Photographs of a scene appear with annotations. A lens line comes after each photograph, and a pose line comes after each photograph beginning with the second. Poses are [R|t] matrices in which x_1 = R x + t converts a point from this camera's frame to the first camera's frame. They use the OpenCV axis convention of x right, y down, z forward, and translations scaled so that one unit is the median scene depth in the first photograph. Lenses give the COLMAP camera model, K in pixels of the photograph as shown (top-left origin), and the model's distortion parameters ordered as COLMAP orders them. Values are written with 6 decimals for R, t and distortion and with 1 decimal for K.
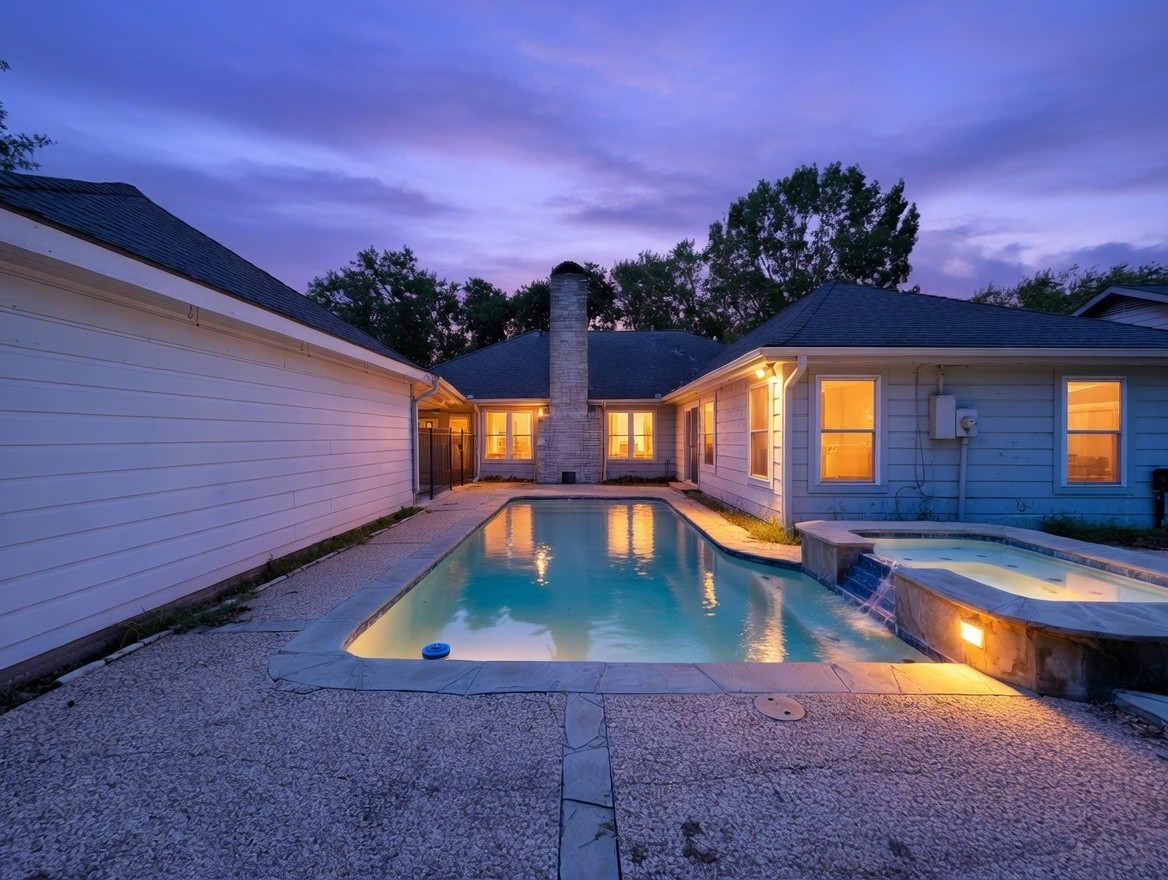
lens RADIAL K [[469.5, 0, 587.3], [0, 469.5, 438.5], [0, 0, 1]] dist [-0.002258, 0.001054]
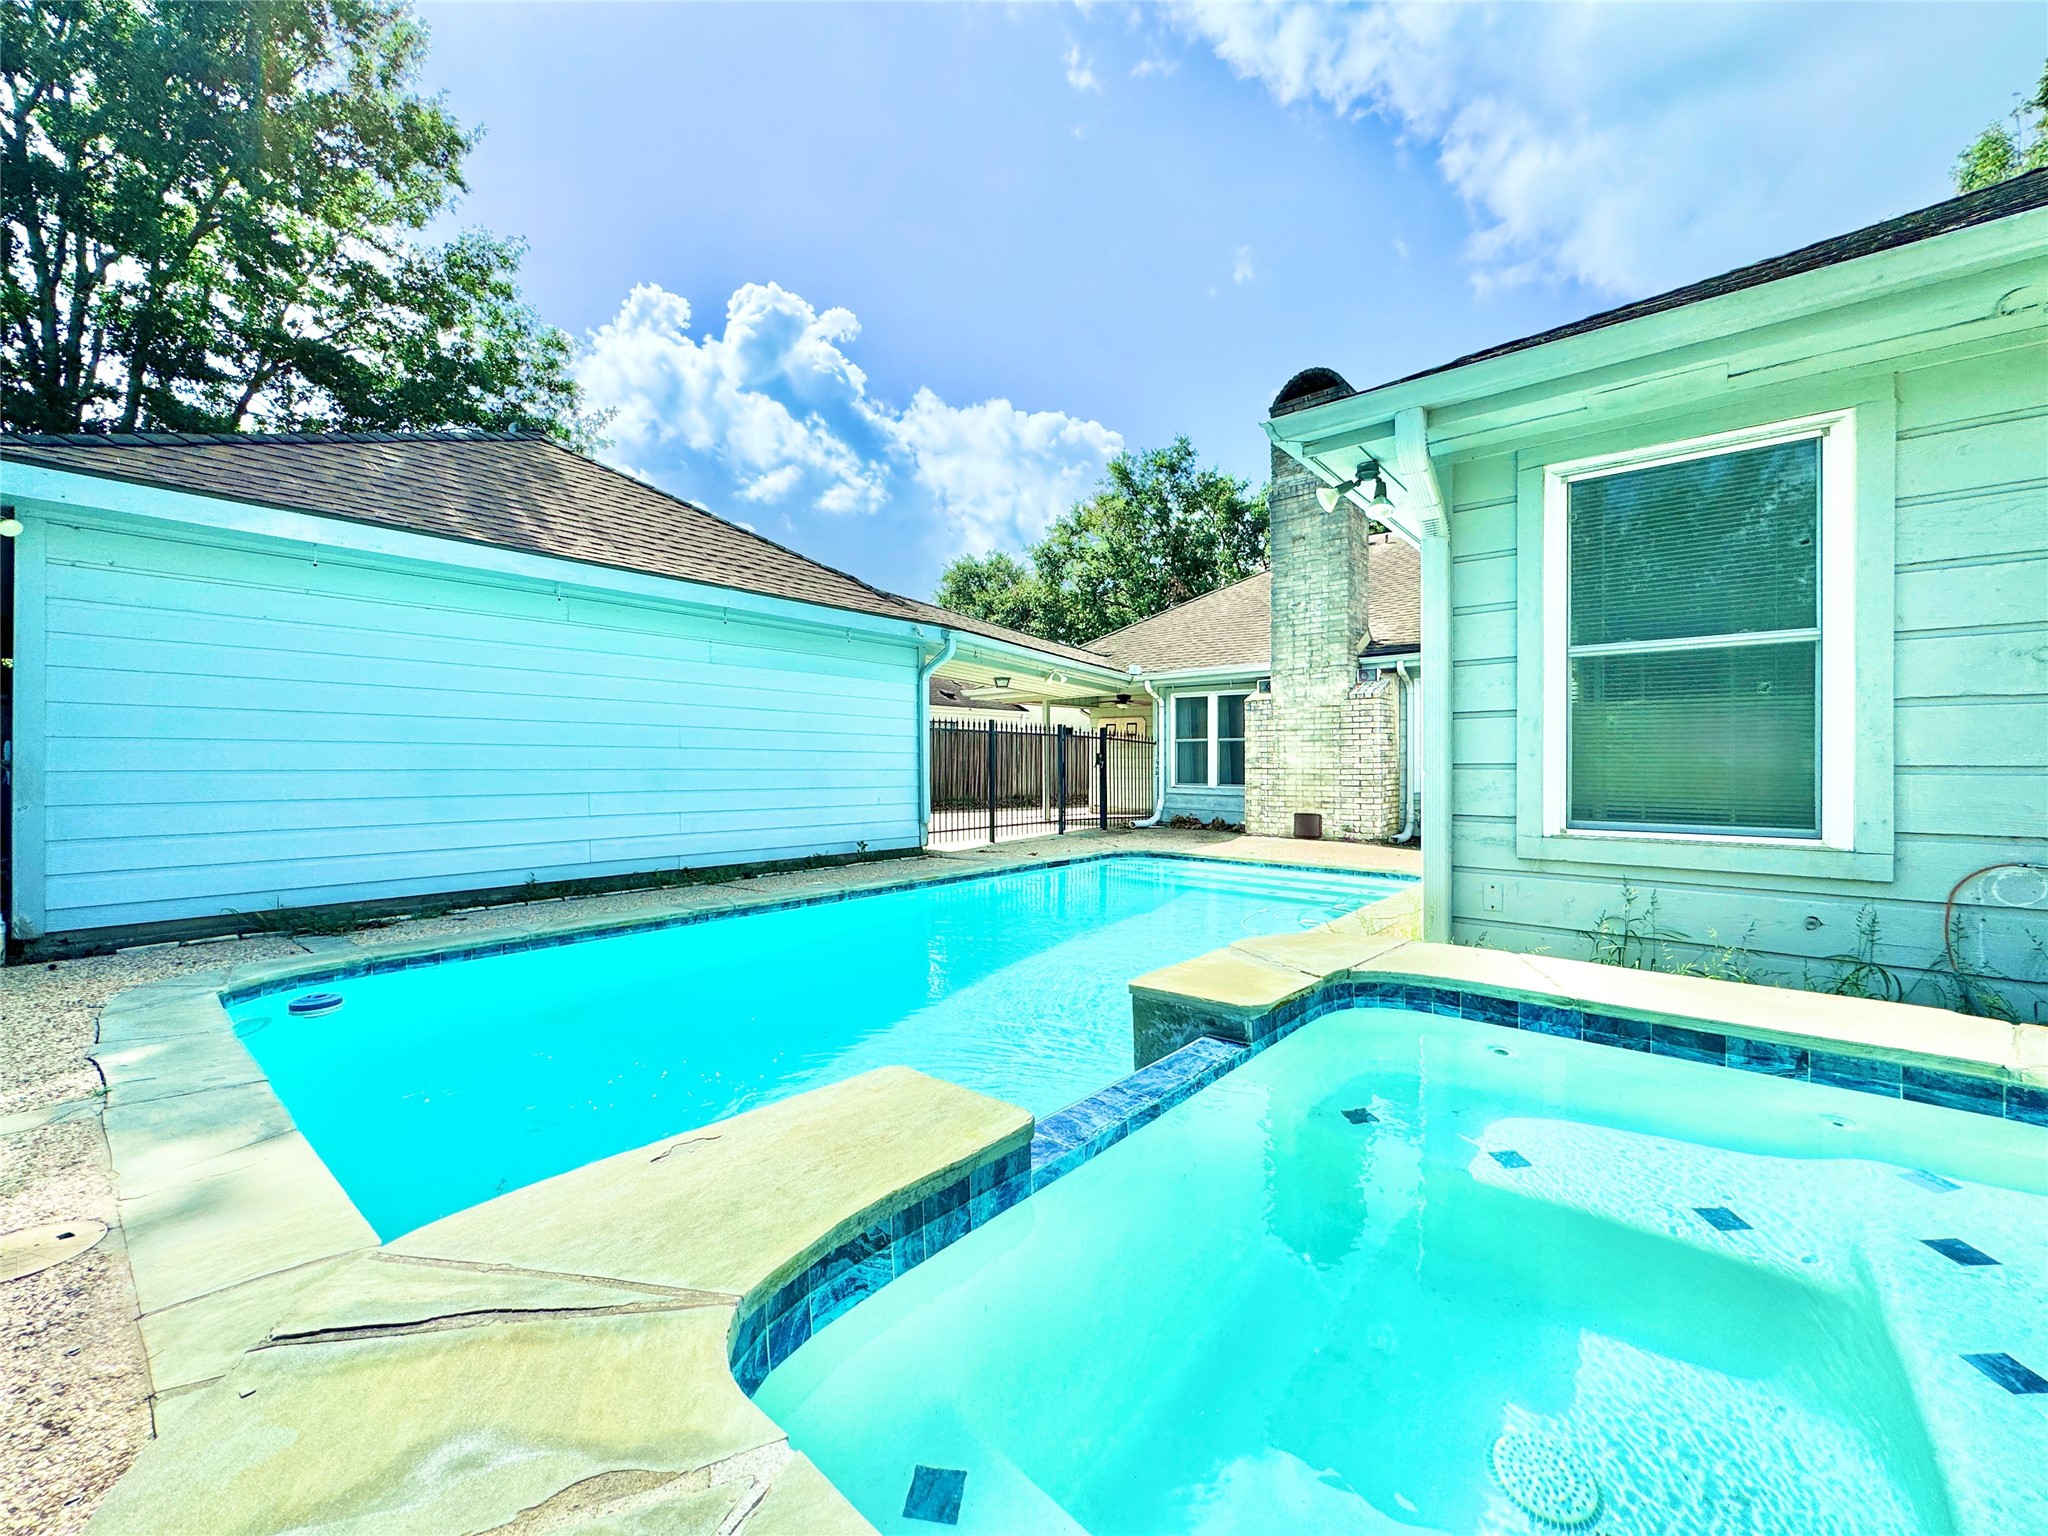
lens RADIAL K [[817.7, 0, 1011.1], [0, 817.7, 766.1], [0, 0, 1]] dist [-0.000798, 0.000284]
pose [[0.761056, 0.001370, -0.648685, 0.557355], [-0.005145, 0.999979, -0.003925, 0.058311], [0.648666, 0.006324, 0.761047, 0.376731]]
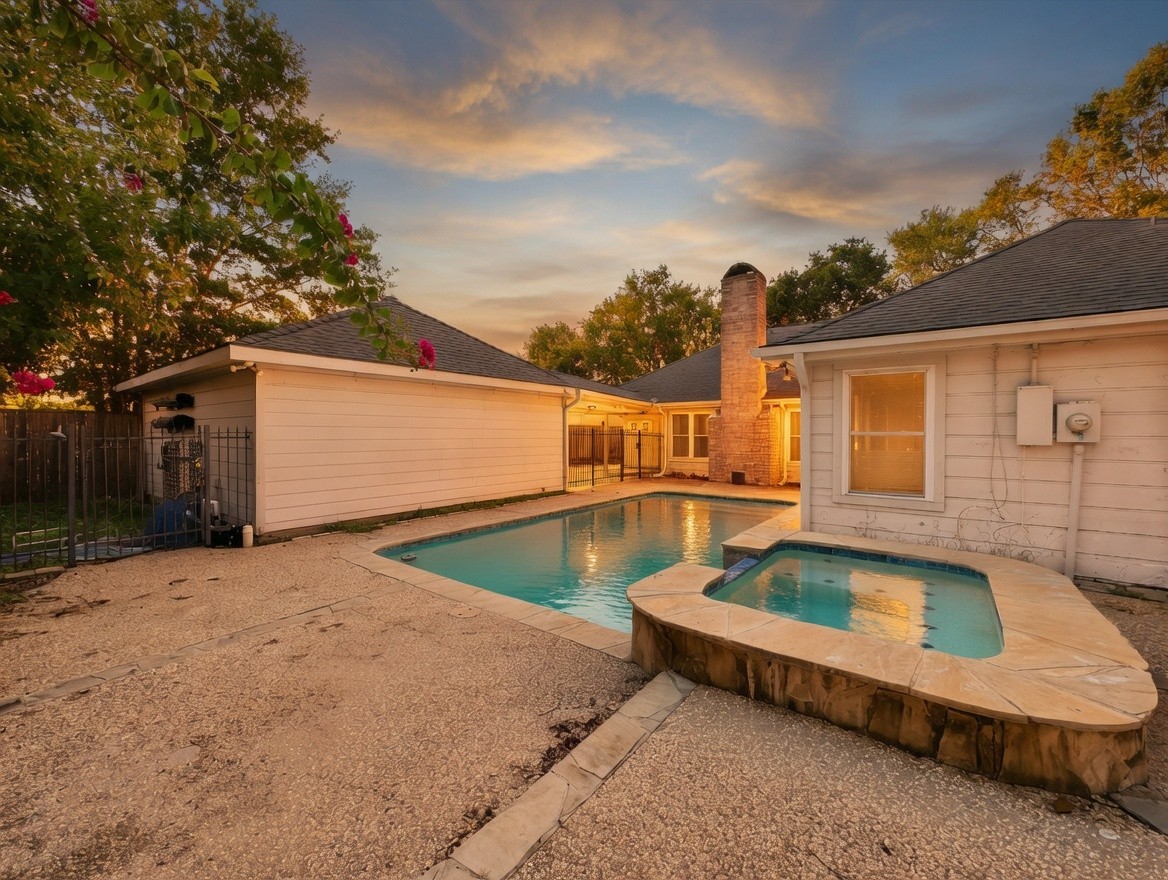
lens RADIAL K [[469.5, 0, 580.3], [0, 469.5, 436.5], [0, 0, 1]] dist [-0.002258, 0.001054]
pose [[0.797404, 0.007441, -0.603399, 0.617905], [-0.008801, 0.999961, 0.000700, -0.007378], [0.603381, 0.004752, 0.797439, -0.006788]]
